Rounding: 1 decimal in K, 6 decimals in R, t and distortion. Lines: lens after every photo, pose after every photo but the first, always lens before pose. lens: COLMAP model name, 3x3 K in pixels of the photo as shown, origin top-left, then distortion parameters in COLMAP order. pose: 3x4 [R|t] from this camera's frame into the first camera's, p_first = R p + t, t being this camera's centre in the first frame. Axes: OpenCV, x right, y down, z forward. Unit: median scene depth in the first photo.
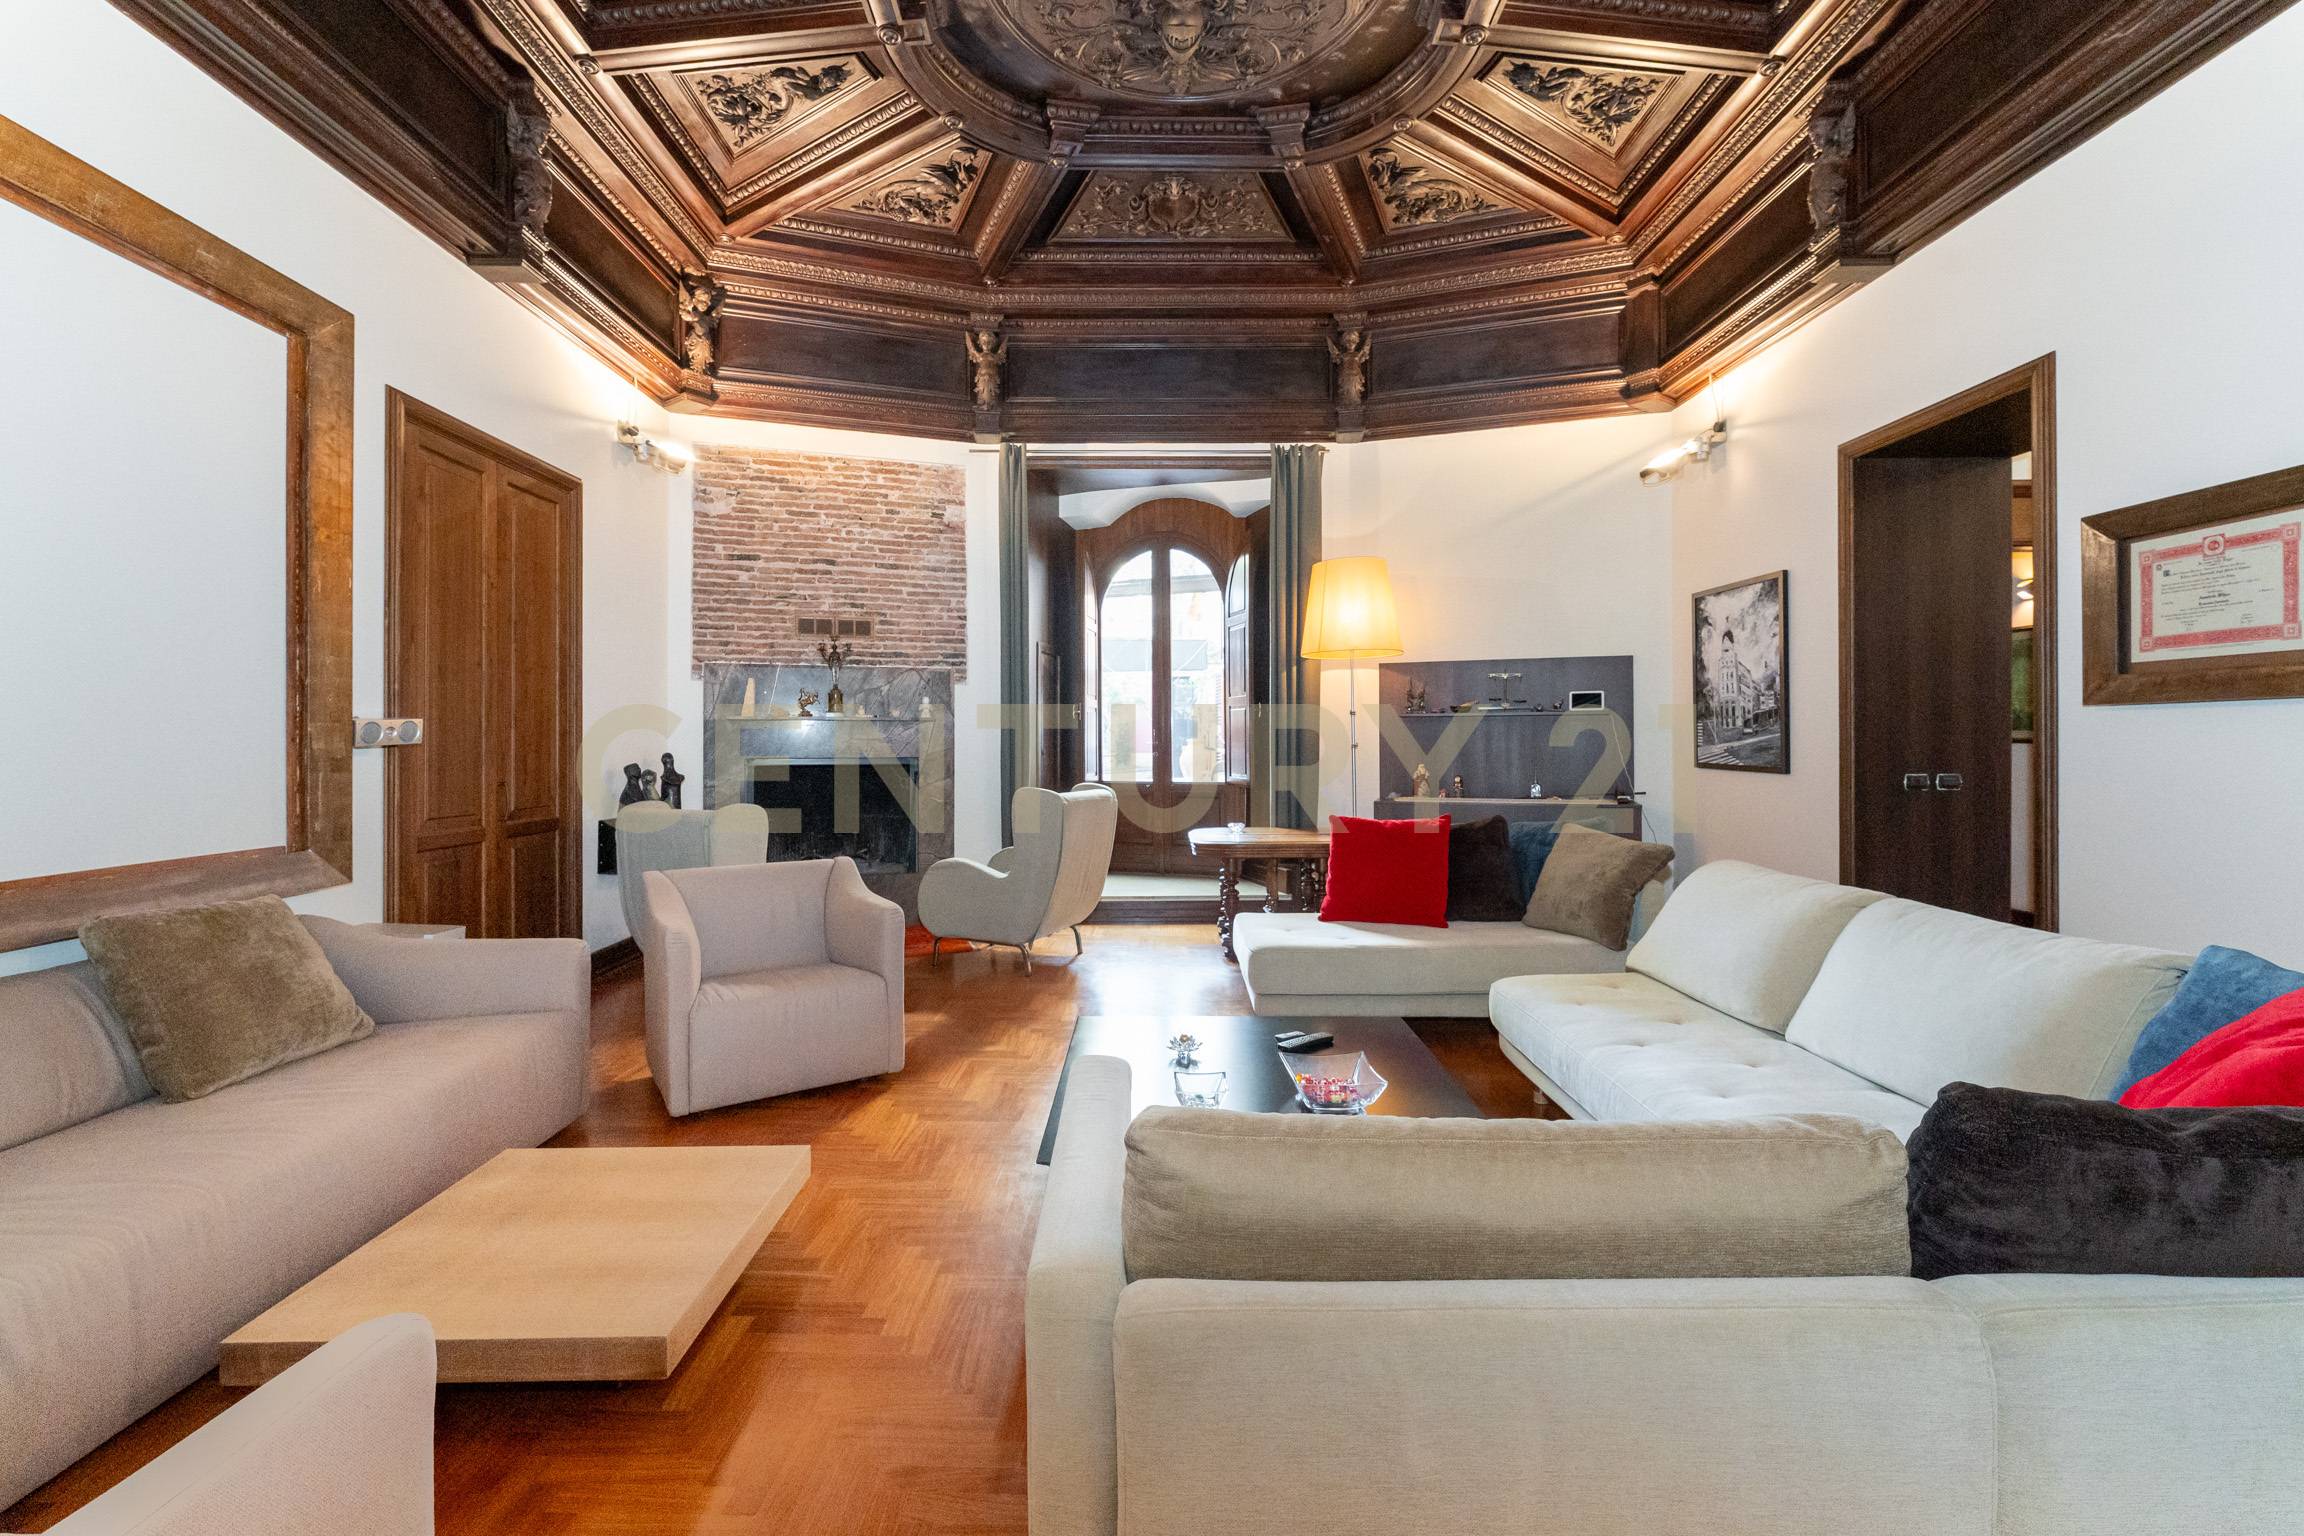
lens RADIAL K [[943.2, 0, 1151.3], [0, 943.2, 750.3], [0, 0, 1]] dist [0.017594, 0.000150]
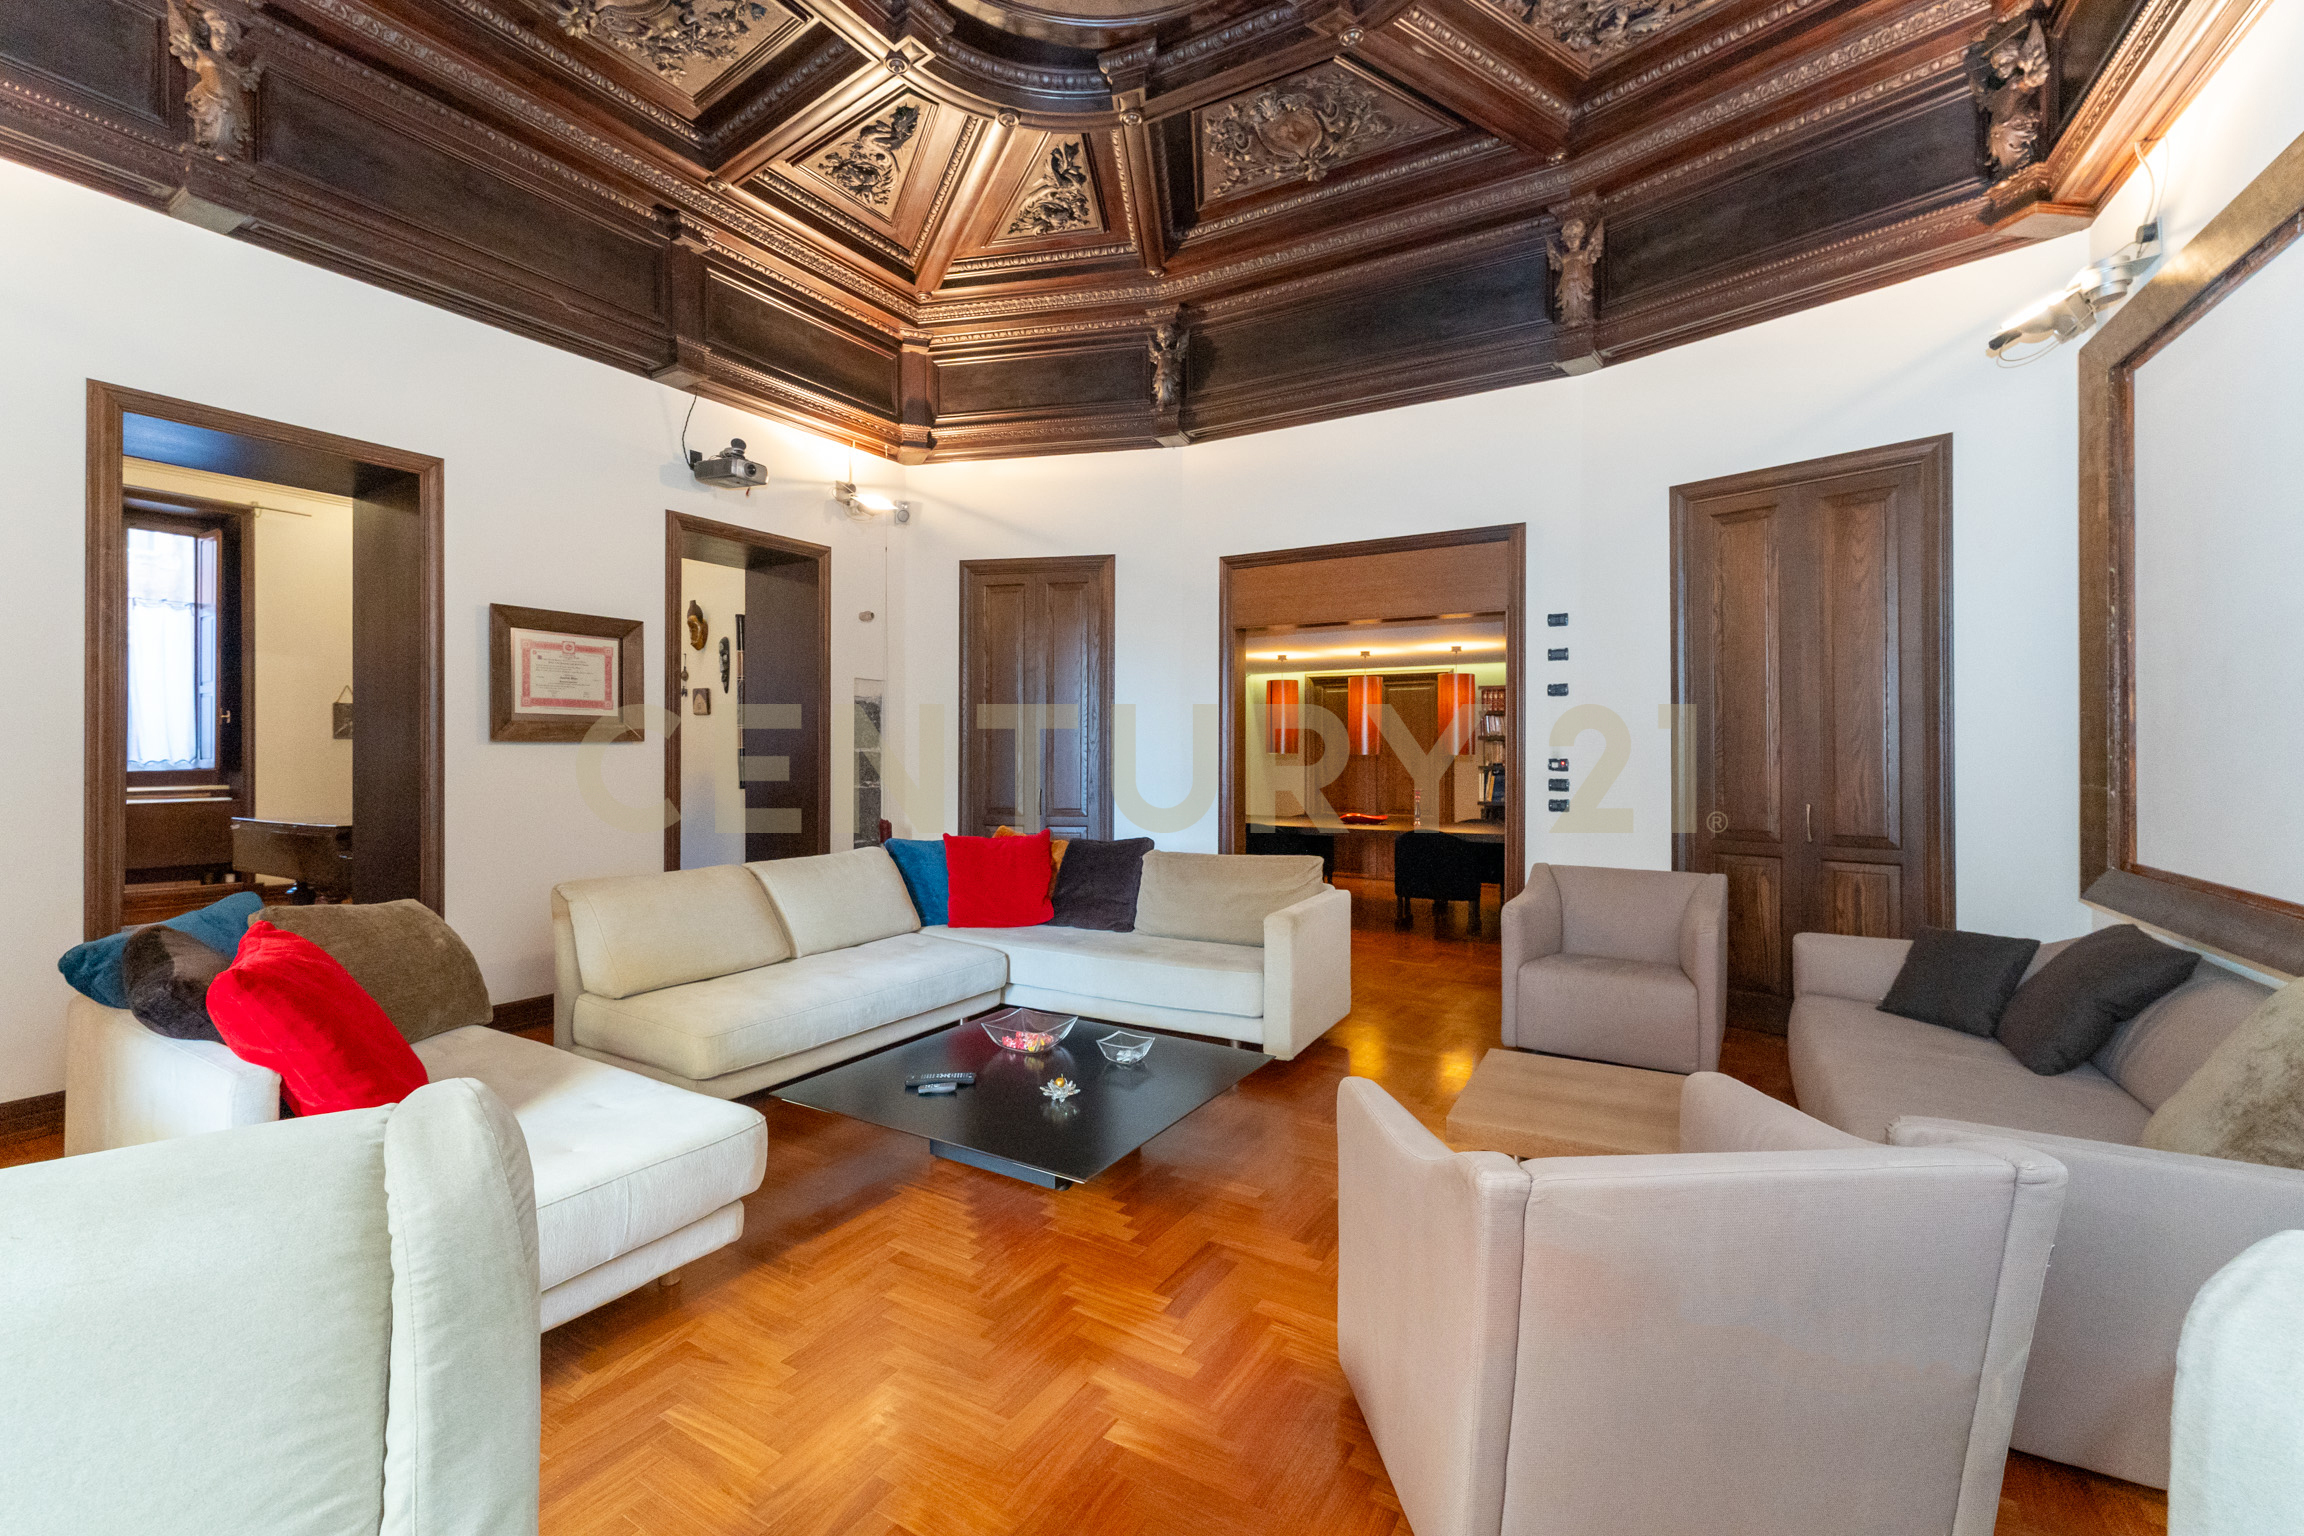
lens RADIAL K [[960.5, 0, 1223.8], [0, 960.5, 769.4], [0, 0, 1]] dist [-0.020087, -0.000013]
pose [[0.871730, 0.012375, -0.489830, 0.385634], [-0.000312, 0.999695, 0.024700, -0.032130], [0.489986, -0.021379, 0.871468, 0.221704]]
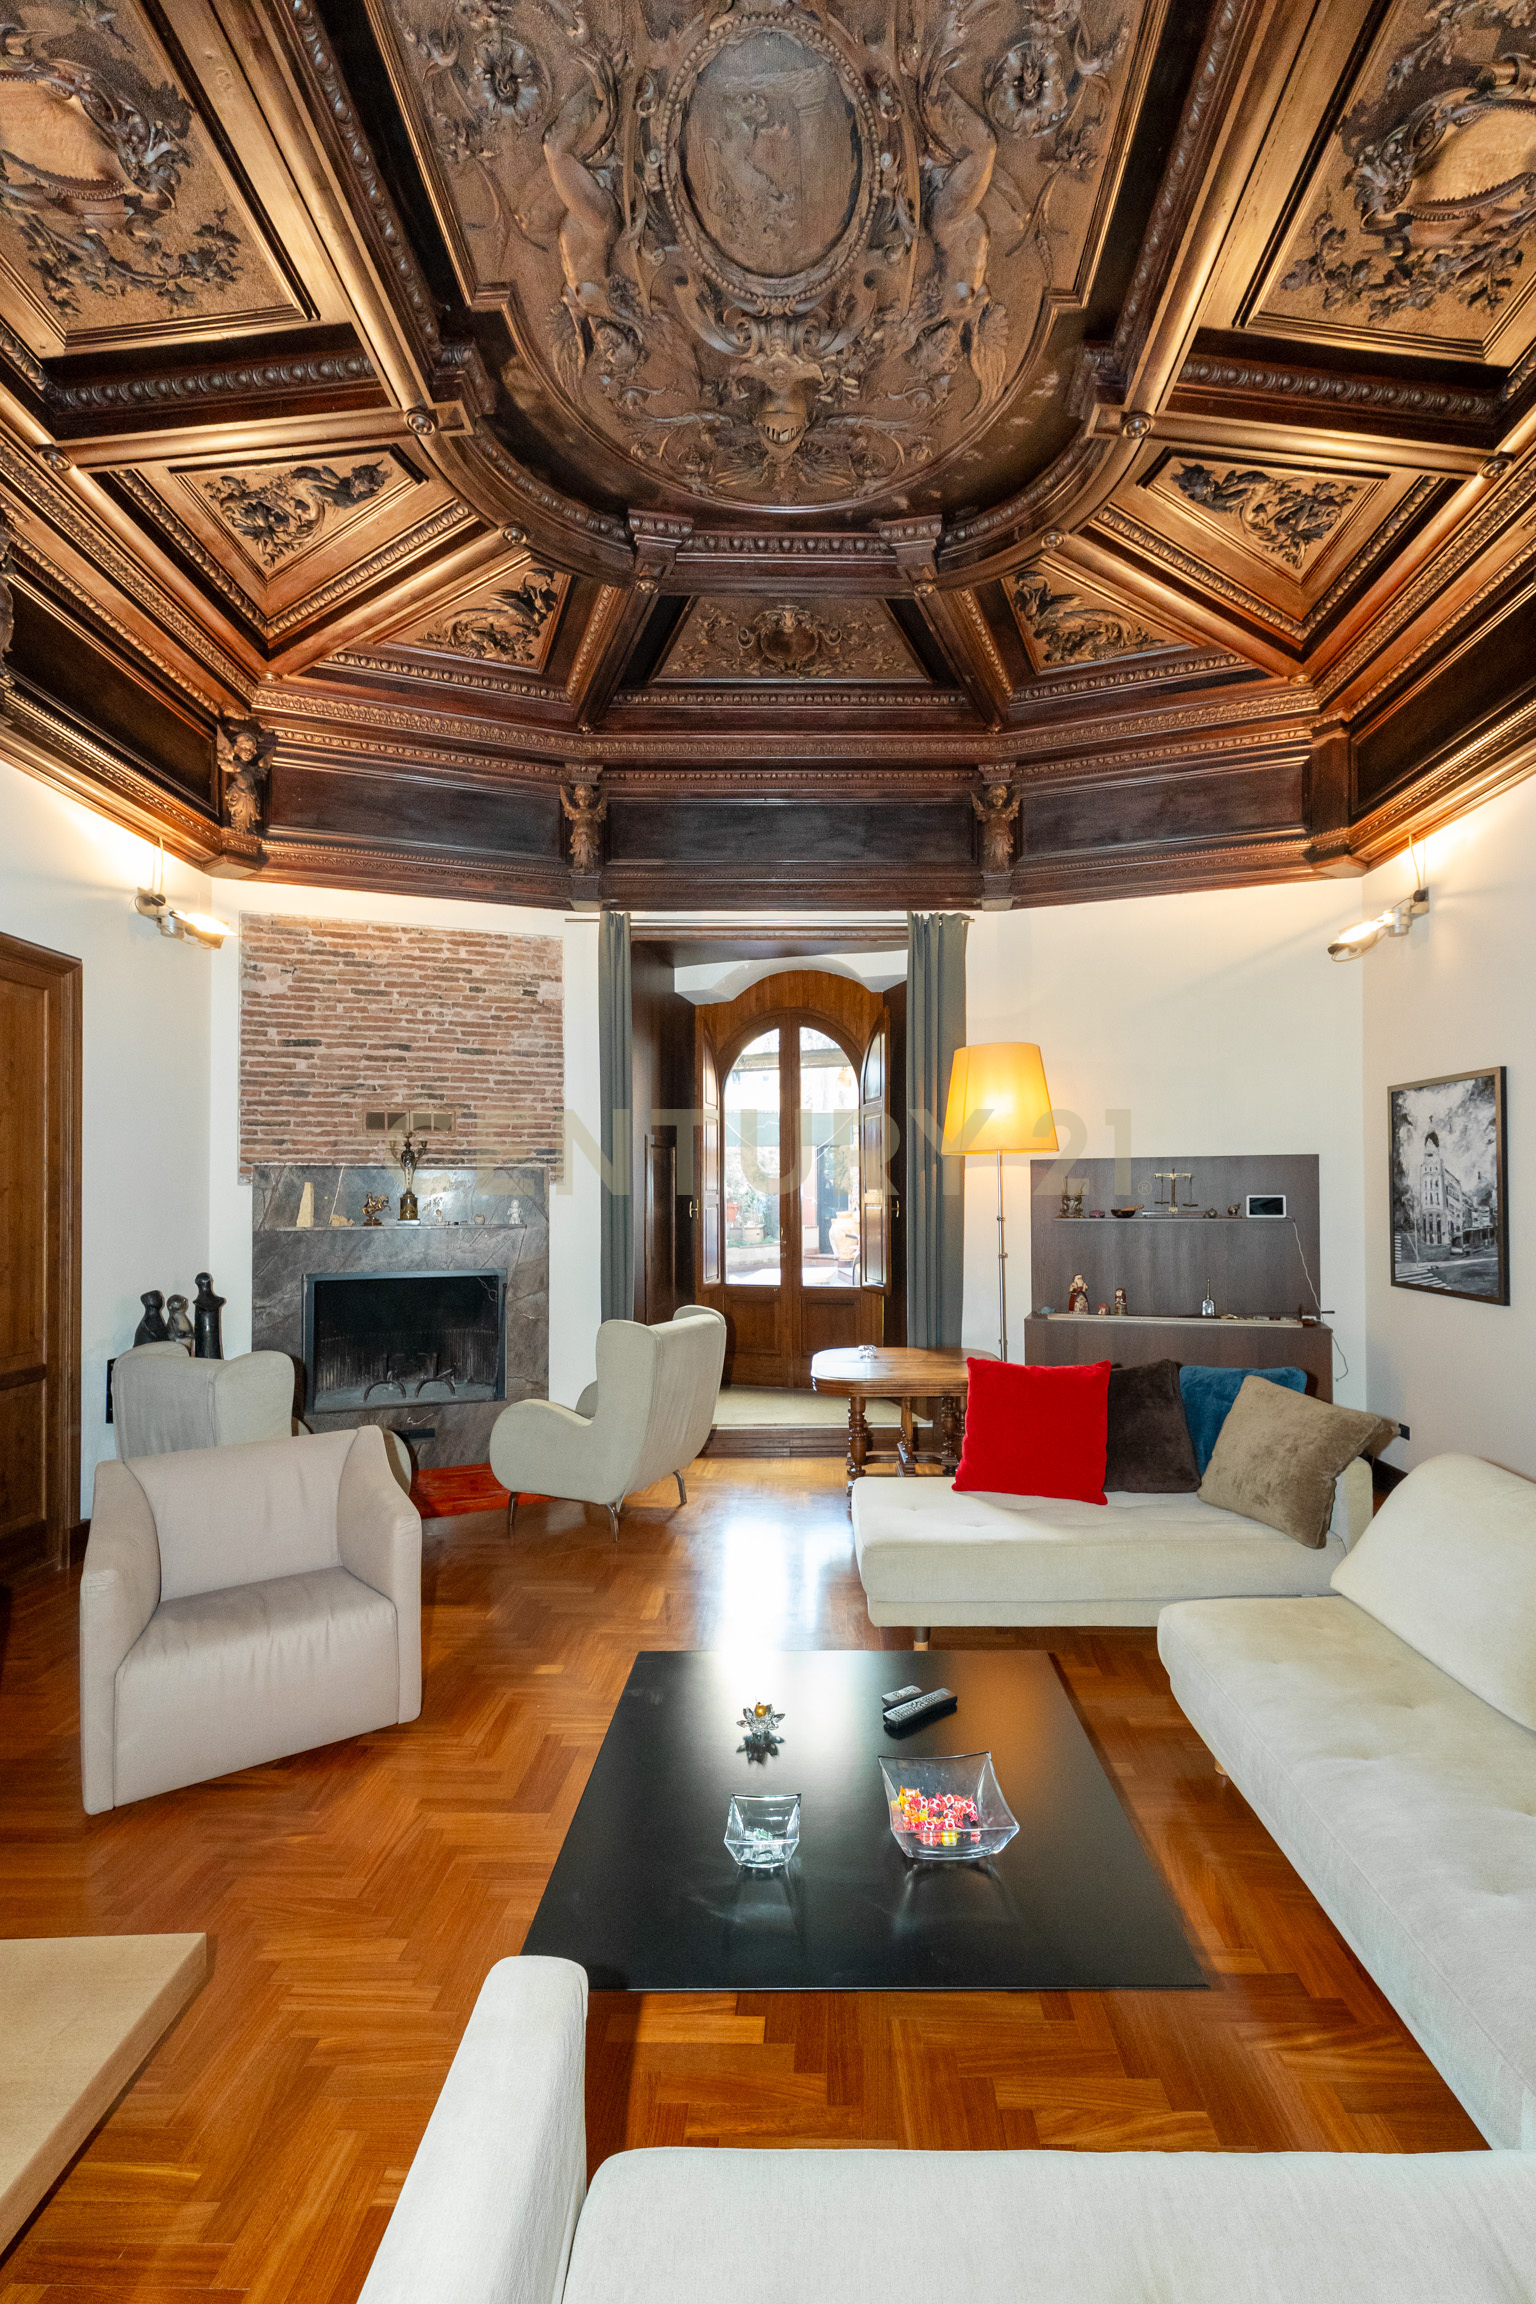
lens RADIAL K [[948.6, 0, 816.2], [0, 948.6, 1201.7], [0, 0, 1]] dist [0.020518, -0.000066]
pose [[0.999996, -0.000780, 0.002585, 0.045166], [0.000785, 0.999998, -0.001987, -0.060634], [-0.002583, 0.001989, 0.999995, 0.130571]]
